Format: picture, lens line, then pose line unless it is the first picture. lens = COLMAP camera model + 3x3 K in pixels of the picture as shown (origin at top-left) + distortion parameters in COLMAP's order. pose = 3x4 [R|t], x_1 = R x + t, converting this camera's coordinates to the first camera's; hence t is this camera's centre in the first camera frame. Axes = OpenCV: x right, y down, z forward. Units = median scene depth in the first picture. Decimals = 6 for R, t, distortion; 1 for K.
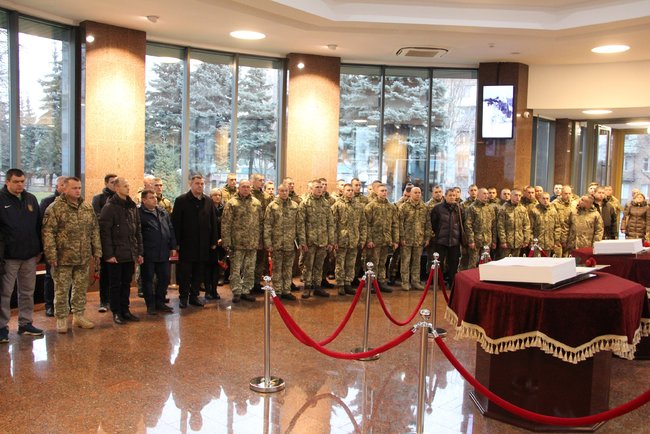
lens RADIAL K [[604.5, 0, 325.0], [0, 604.5, 217.0], [0, 0, 1]] dist [-0.087461, 0.003369]
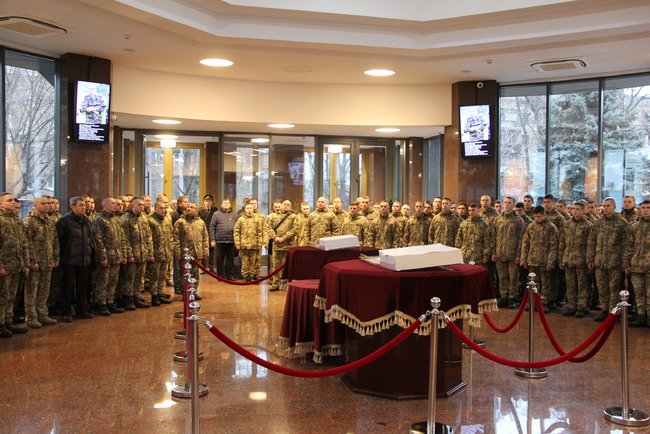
lens RADIAL K [[652.9, 0, 324.8], [0, 652.9, 213.6], [0, 0, 1]] dist [-0.055412, 0.009528]
pose [[0.527728, -0.022220, 0.849122, -0.379796], [0.058455, 0.998238, -0.010208, 0.004185], [-0.847399, 0.055022, 0.528097, 0.234745]]
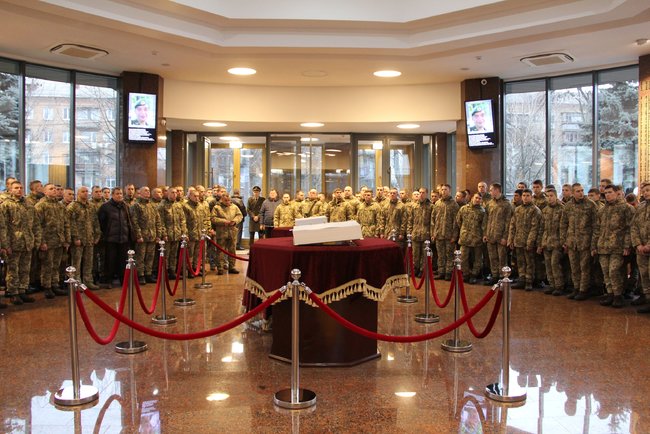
lens RADIAL K [[545.4, 0, 325.0], [0, 545.4, 217.0], [0, 0, 1]] dist [-0.197852, 0.189270]
pose [[0.679237, -0.037514, 0.732960, -0.215886], [0.060285, 0.998170, -0.004778, 0.029468], [-0.731439, 0.047432, 0.680255, 0.129985]]
